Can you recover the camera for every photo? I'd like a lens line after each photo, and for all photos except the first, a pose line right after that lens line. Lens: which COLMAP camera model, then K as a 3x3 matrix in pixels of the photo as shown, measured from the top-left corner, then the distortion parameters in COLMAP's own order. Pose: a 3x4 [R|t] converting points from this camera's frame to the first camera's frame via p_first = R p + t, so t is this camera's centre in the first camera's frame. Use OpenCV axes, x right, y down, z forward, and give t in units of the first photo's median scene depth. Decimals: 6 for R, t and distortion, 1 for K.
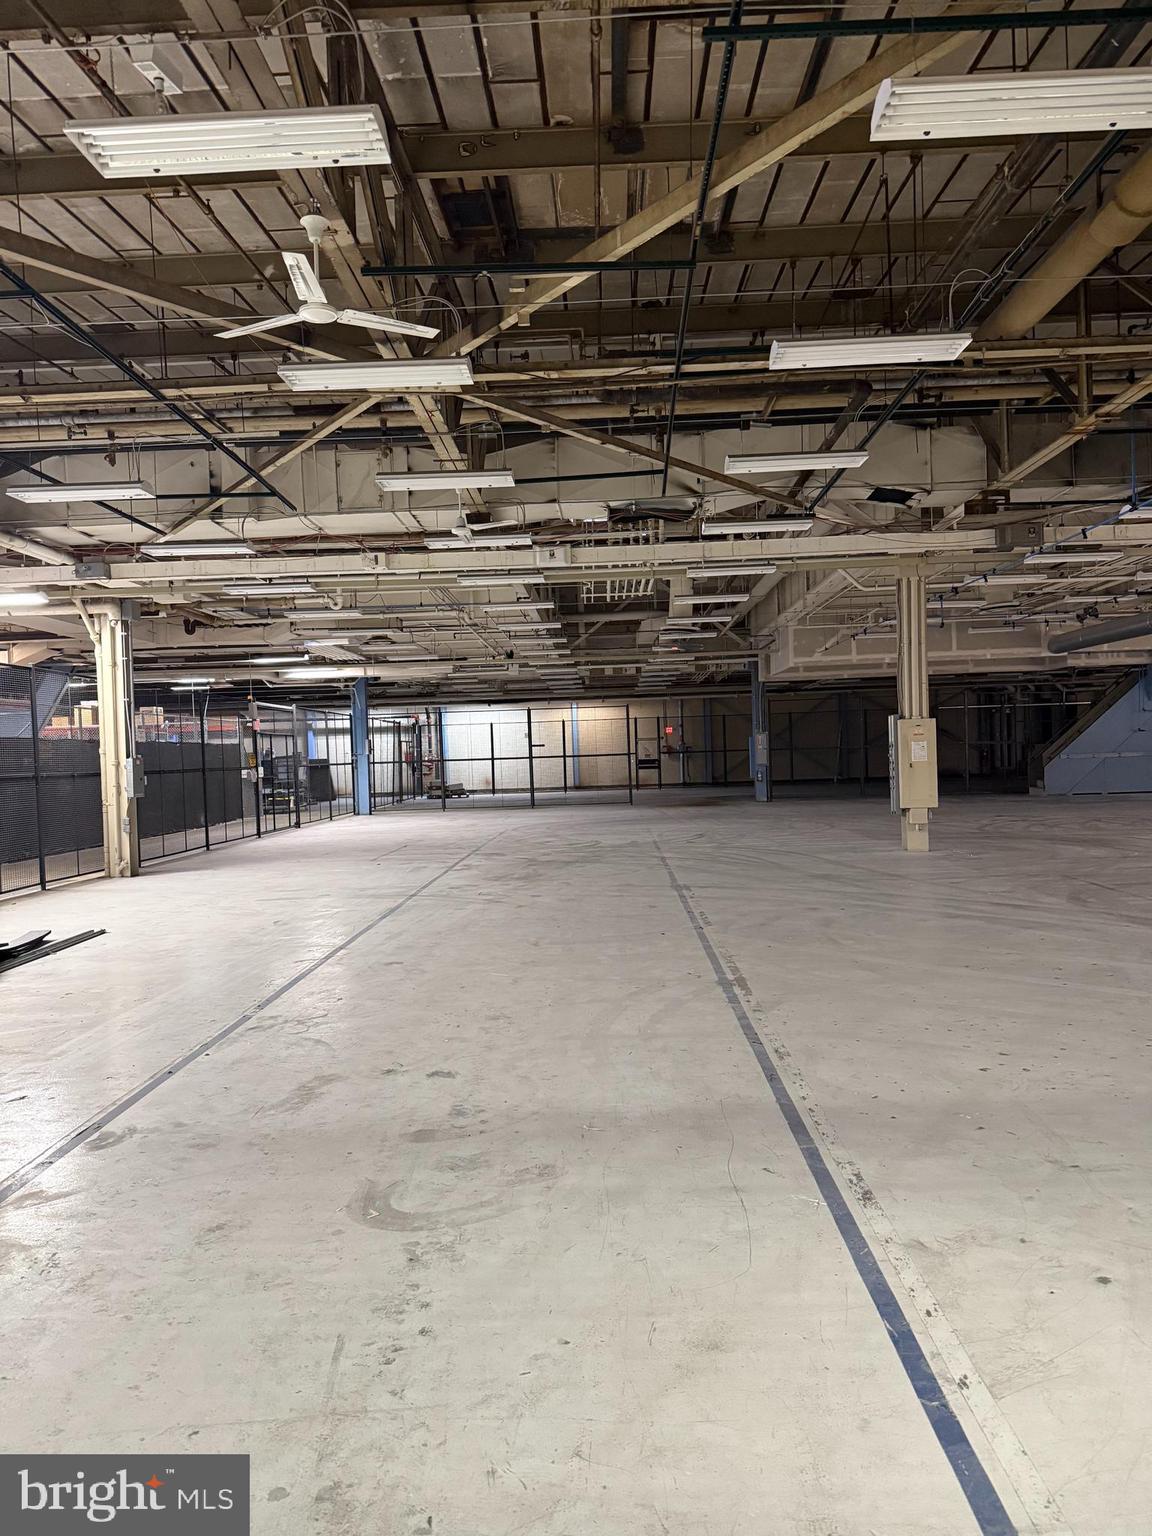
lens RADIAL K [[1074.0, 0, 576.0], [0, 1074.0, 768.0], [0, 0, 1]] dist [0.105422, -0.161262]
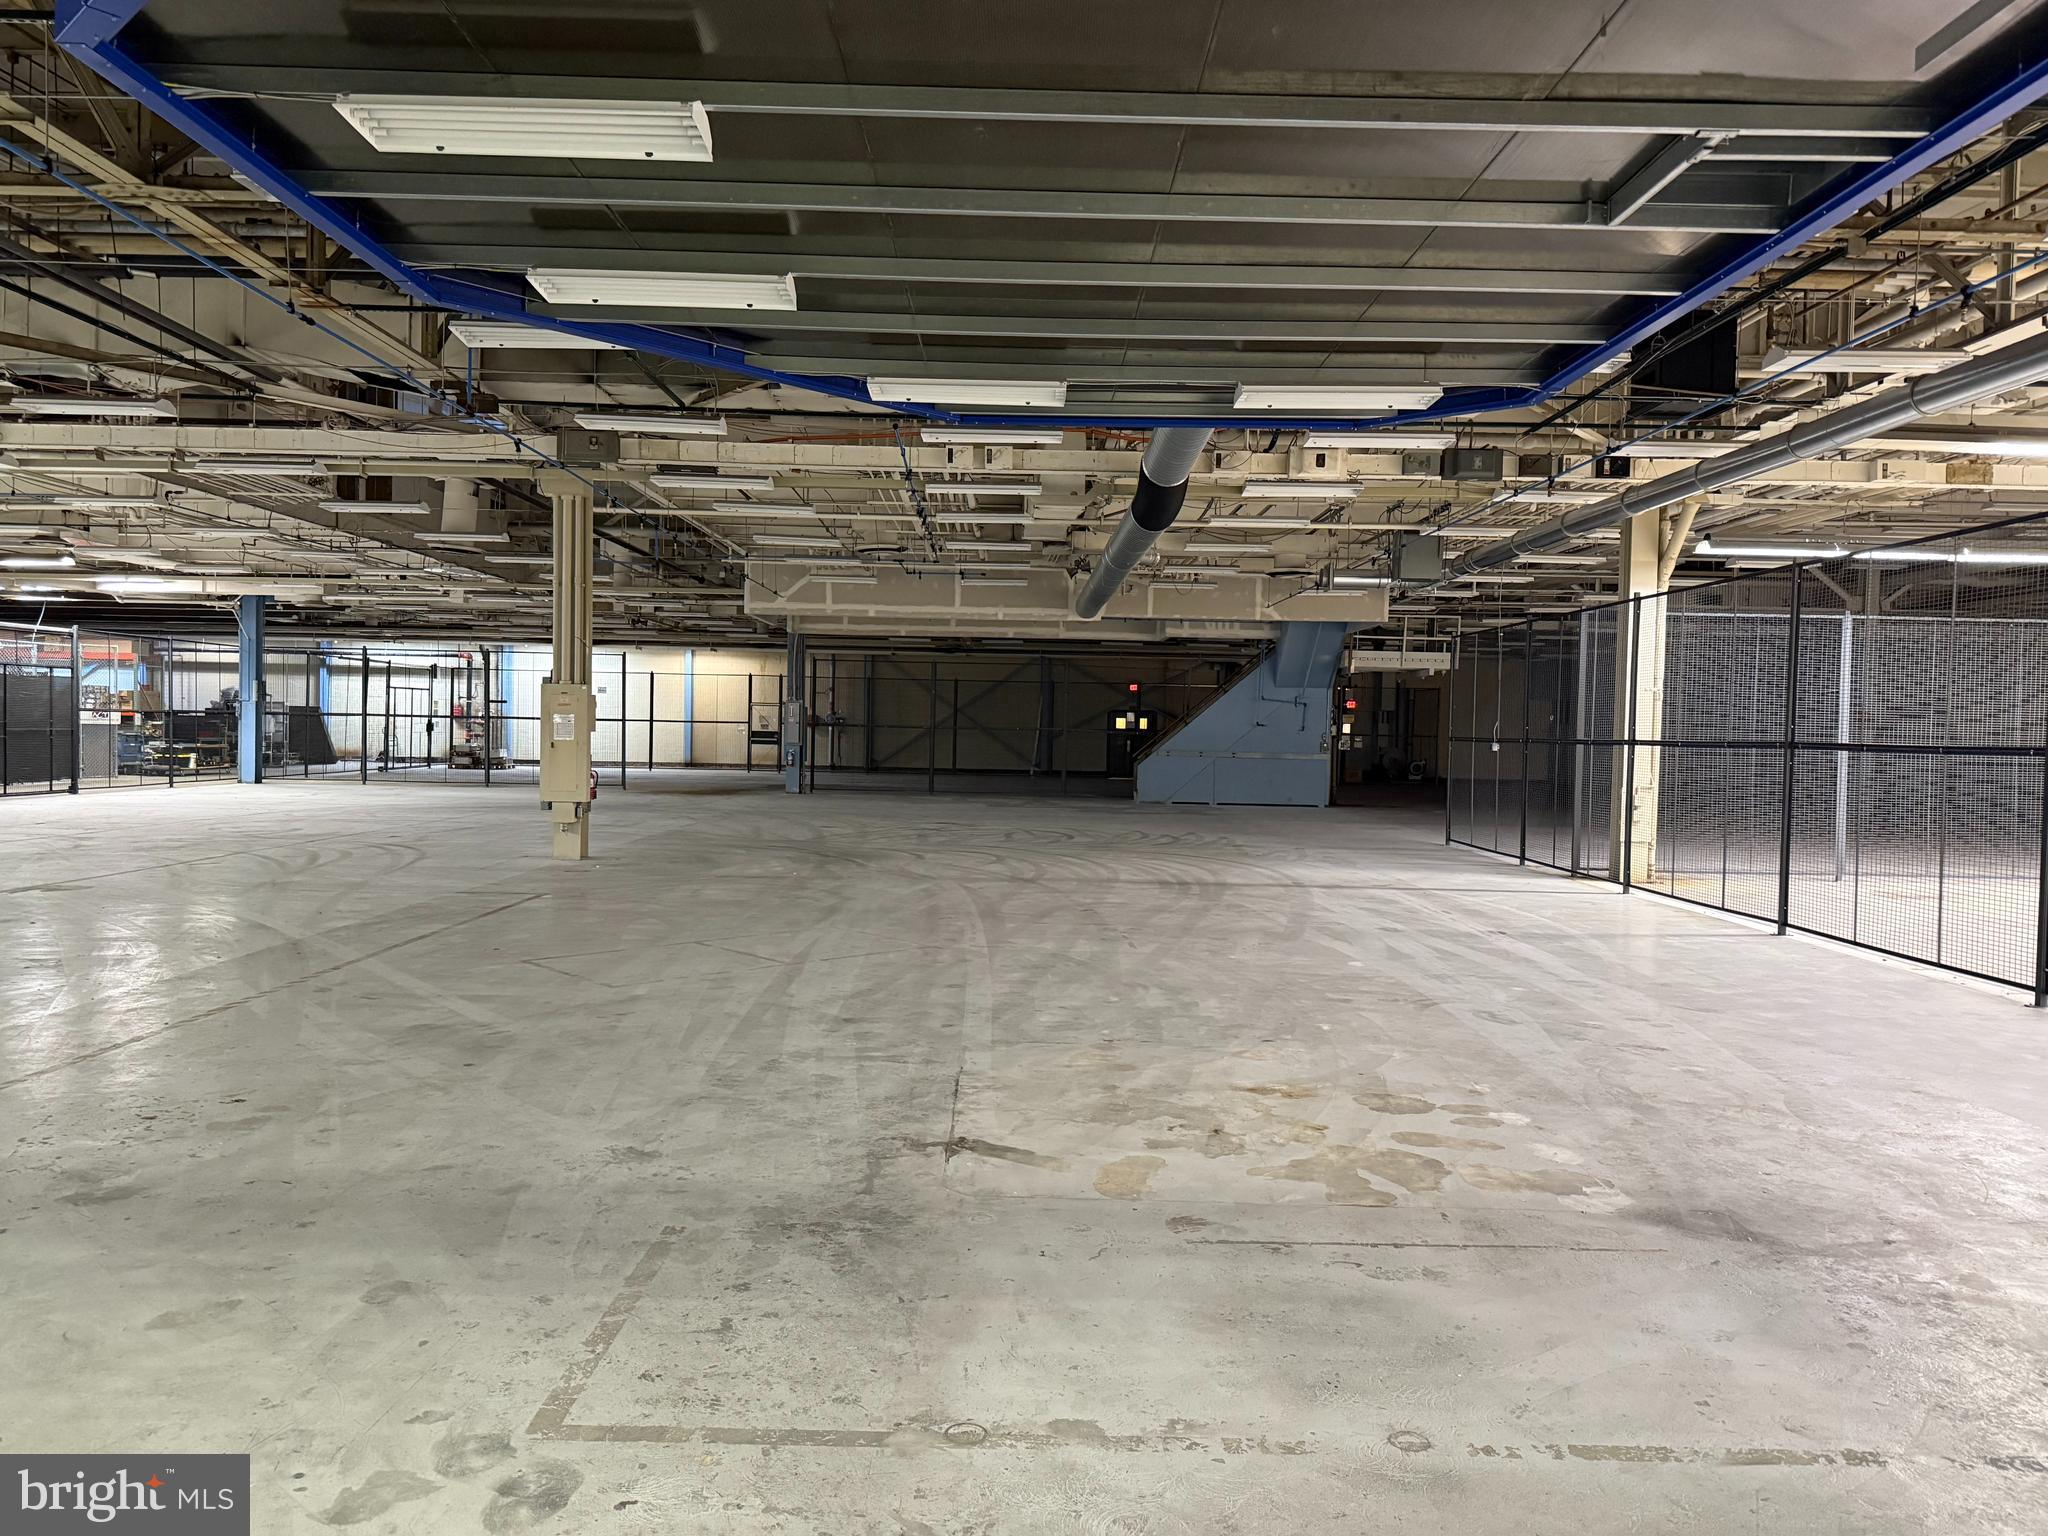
lens RADIAL K [[1432.0, 0, 1024.0], [0, 1432.0, 768.0], [0, 0, 1]] dist [0.105422, -0.161262]
pose [[0.997533, 0.052332, 0.046785, 0.201469], [-0.053068, 0.998484, 0.014638, -0.006699], [-0.045948, -0.017084, 0.998798, -0.005670]]
